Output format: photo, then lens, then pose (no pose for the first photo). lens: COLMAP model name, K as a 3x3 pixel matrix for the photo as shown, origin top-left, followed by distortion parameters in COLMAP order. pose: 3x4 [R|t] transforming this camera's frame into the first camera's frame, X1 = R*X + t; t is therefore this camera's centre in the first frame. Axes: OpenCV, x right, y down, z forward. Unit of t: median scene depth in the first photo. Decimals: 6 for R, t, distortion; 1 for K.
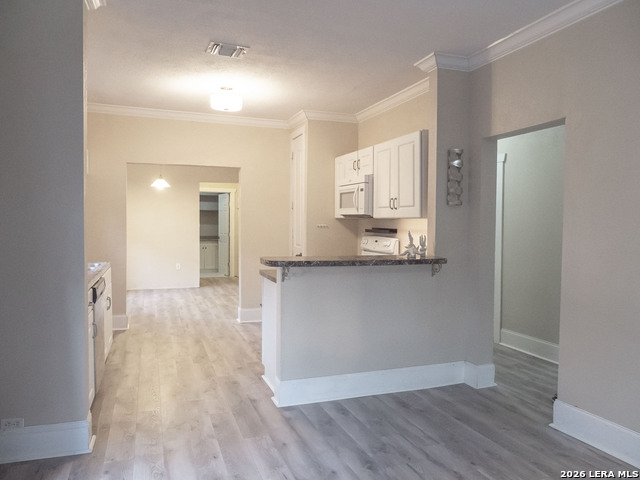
lens RADIAL K [[462.6, 0, 320.0], [0, 462.6, 240.0], [0, 0, 1]] dist [-0.020041, 0.002798]
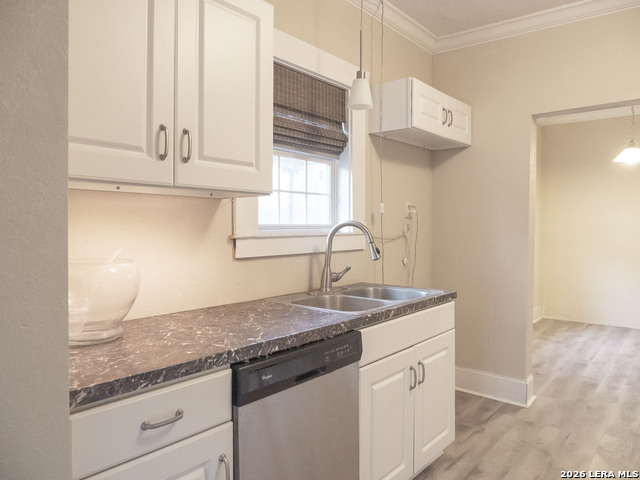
lens RADIAL K [[455.5, 0, 317.9], [0, 455.5, 236.8], [0, 0, 1]] dist [-0.024483, 0.004893]
pose [[0.496794, 0.013259, -0.867767, -0.063544], [-0.031035, 0.999515, -0.002495, -0.007744], [0.867314, 0.028171, 0.496964, 0.504029]]
